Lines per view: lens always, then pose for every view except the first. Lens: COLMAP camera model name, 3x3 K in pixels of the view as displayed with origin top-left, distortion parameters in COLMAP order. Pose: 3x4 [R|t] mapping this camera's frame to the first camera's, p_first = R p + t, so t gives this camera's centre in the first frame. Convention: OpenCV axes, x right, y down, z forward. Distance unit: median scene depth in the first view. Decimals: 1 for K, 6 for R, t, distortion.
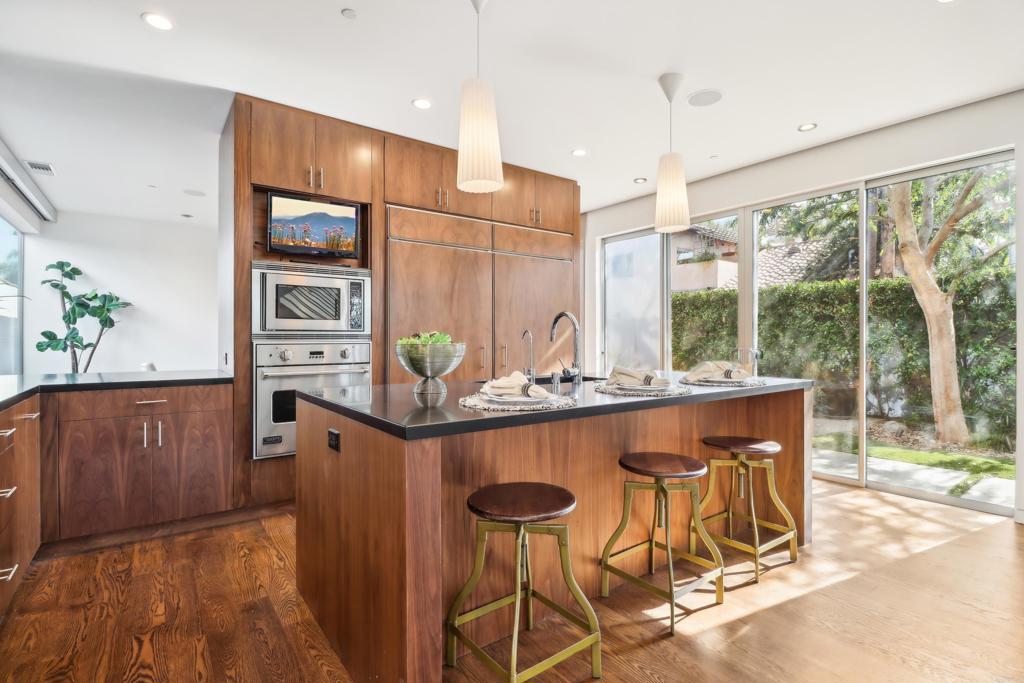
lens RADIAL K [[487.8, 0, 526.2], [0, 487.8, 338.4], [0, 0, 1]] dist [-0.011685, -0.000317]
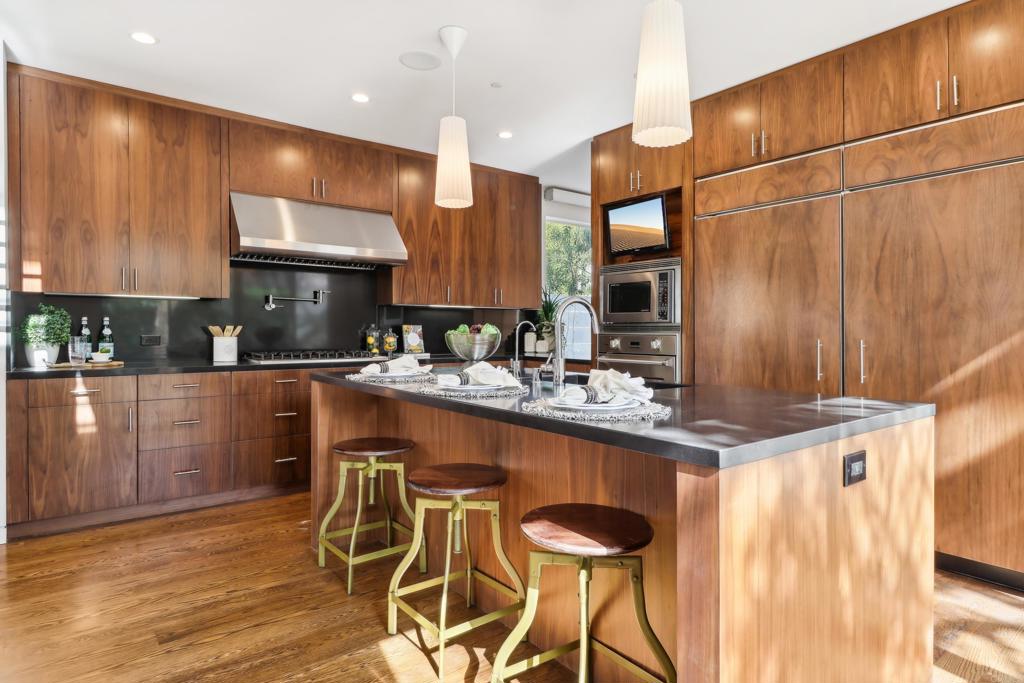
lens RADIAL K [[574.8, 0, 511.5], [0, 574.8, 330.2], [0, 0, 1]] dist [0.003003, 0.000494]
pose [[0.000266, 0.004108, -0.999992, 0.787904], [-0.001472, 0.999990, 0.004108, -0.003462], [0.999999, 0.001471, 0.000272, 0.671023]]
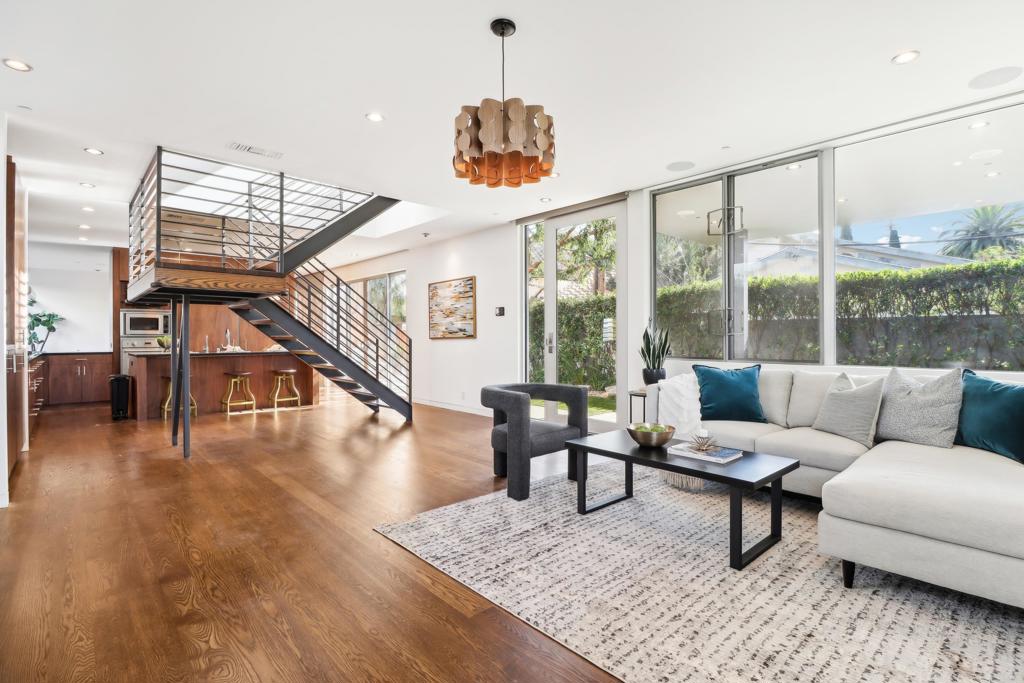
lens RADIAL K [[487.8, 0, 526.2], [0, 487.8, 338.4], [0, 0, 1]] dist [-0.011685, -0.000317]
pose [[0.994856, -0.002100, 0.101278, 1.330822], [0.001955, 0.999997, 0.001529, 0.005771], [-0.101281, -0.001324, 0.994857, -1.802607]]
